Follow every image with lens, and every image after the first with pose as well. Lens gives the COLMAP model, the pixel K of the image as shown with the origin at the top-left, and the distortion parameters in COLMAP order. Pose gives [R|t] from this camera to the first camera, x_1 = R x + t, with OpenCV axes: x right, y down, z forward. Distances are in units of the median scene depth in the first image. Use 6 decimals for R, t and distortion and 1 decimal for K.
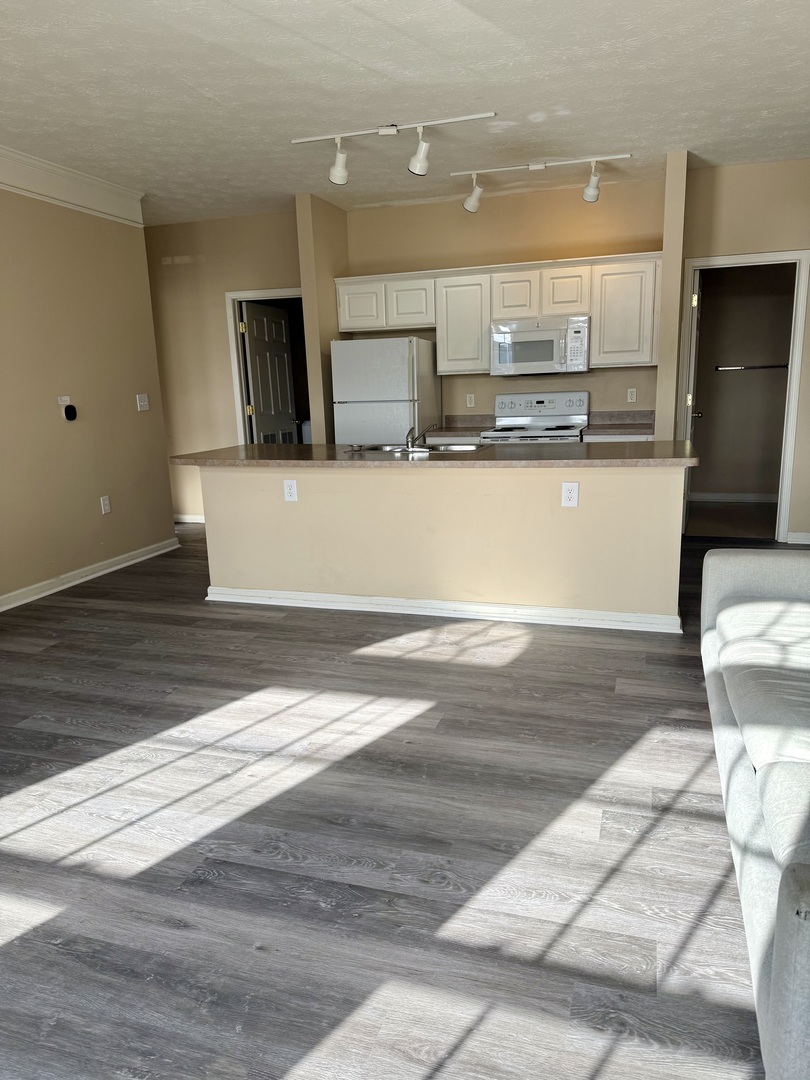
lens RADIAL K [[748.7, 0, 403.9], [0, 748.7, 585.1], [0, 0, 1]] dist [0.016691, -0.005730]
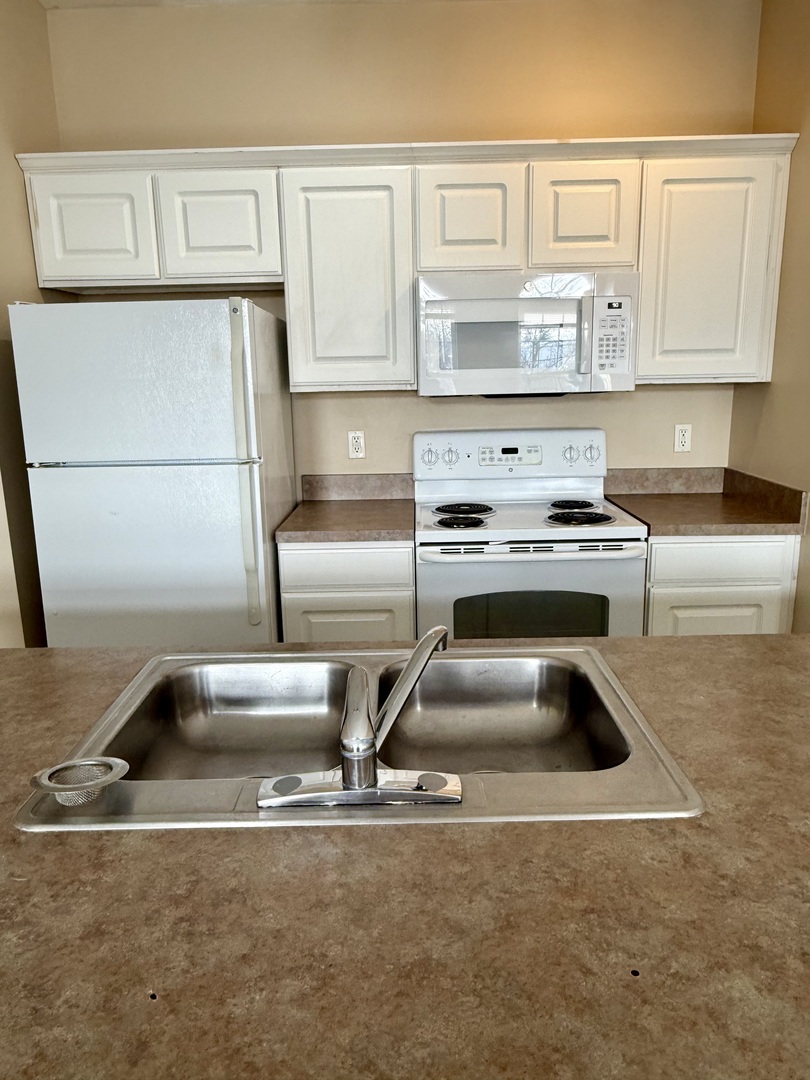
lens RADIAL K [[721.0, 0, 405.0], [0, 721.0, 540.0], [0, 0, 1]] dist [0.002758, -0.000293]
pose [[0.947824, -0.058202, 0.313437, -0.029600], [0.072034, 0.996865, -0.032721, -0.179703], [-0.310550, 0.053592, 0.949045, 0.596484]]
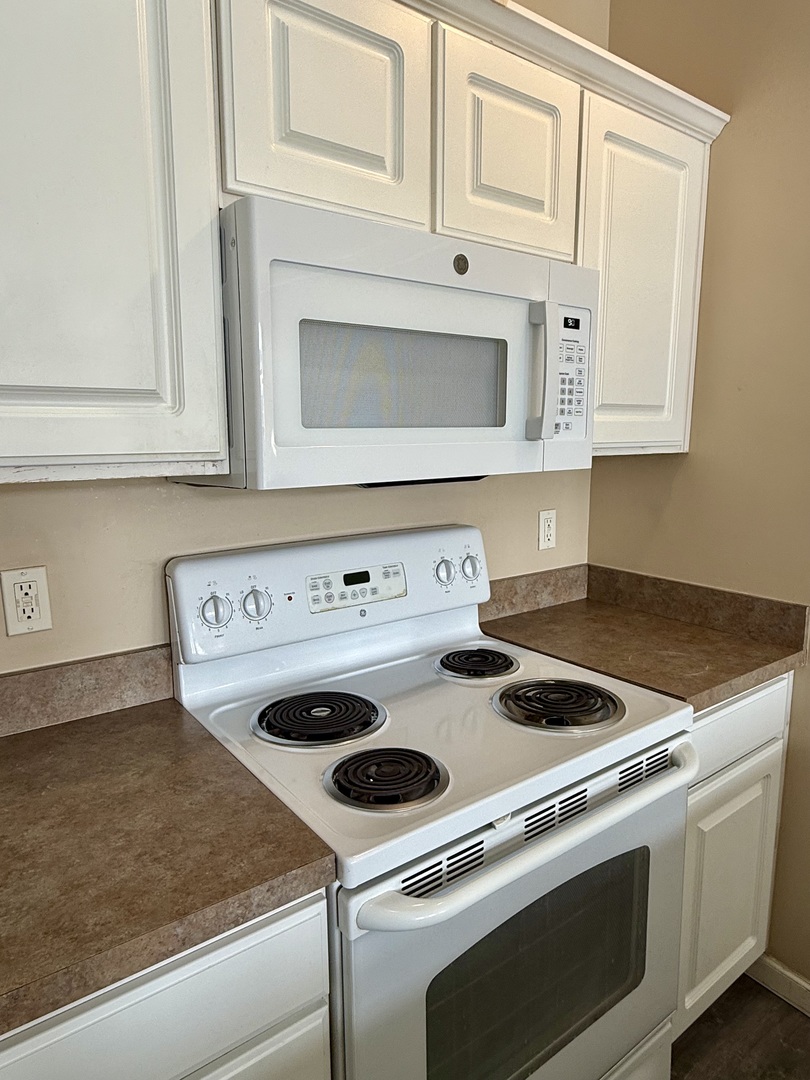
lens RADIAL K [[672.3, 0, 405.0], [0, 672.3, 540.0], [0, 0, 1]] dist [-0.000557, 0.001103]
pose [[0.567748, -0.102732, 0.816767, 0.001981], [0.202834, 0.979050, -0.017850, -0.253110], [-0.797822, 0.175802, 0.576692, 0.862724]]
